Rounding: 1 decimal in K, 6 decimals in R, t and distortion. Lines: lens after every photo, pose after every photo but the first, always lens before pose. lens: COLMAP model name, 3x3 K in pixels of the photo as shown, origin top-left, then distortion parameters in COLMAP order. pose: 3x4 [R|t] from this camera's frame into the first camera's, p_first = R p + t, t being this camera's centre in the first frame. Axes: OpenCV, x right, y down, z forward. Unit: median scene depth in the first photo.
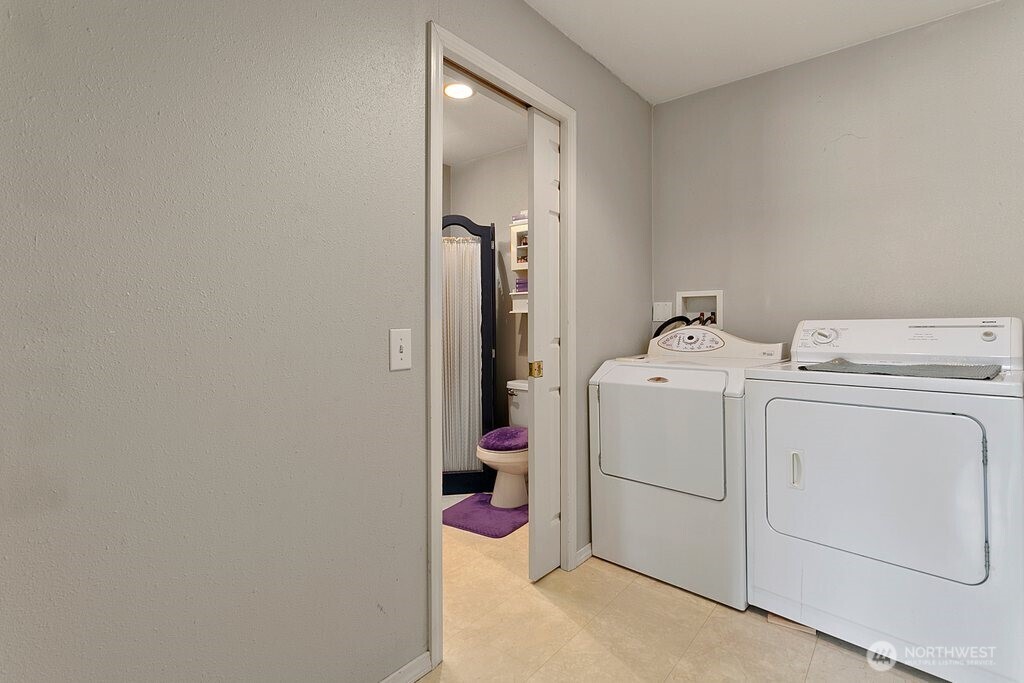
lens RADIAL K [[490.2, 0, 511.1], [0, 490.2, 335.8], [0, 0, 1]] dist [-0.004608, 0.000315]
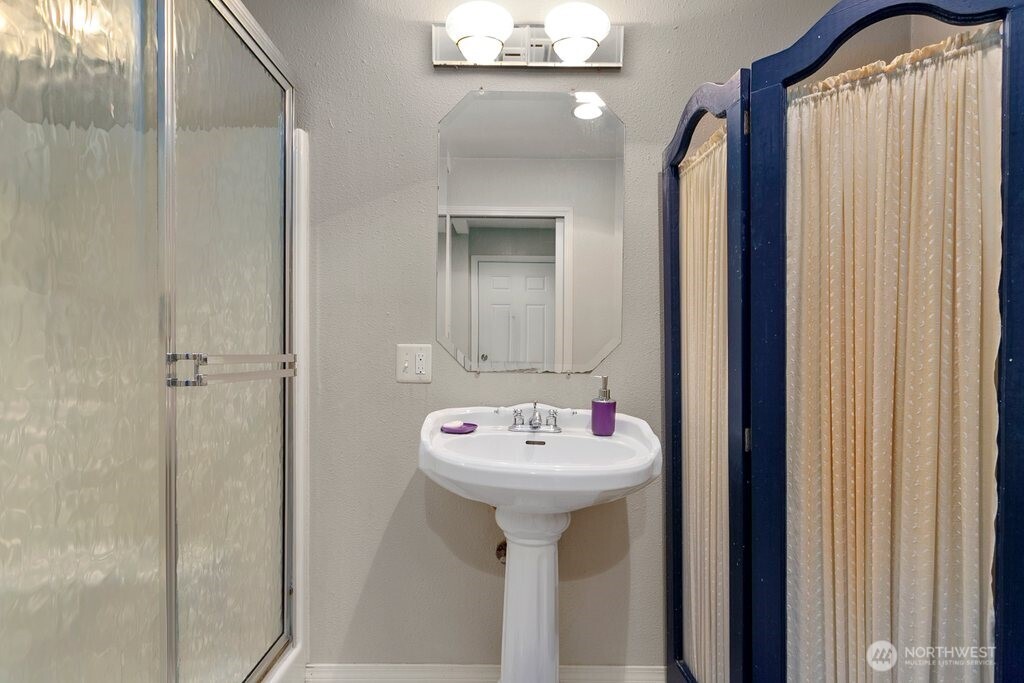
lens RADIAL K [[490.2, 0, 509.4], [0, 490.2, 346.4], [0, 0, 1]] dist [-0.004608, 0.000315]
pose [[0.676754, 0.015904, -0.736037, -0.045929], [-0.020739, 0.999782, 0.002534, -0.022145], [0.735917, 0.013550, 0.676936, 0.628375]]
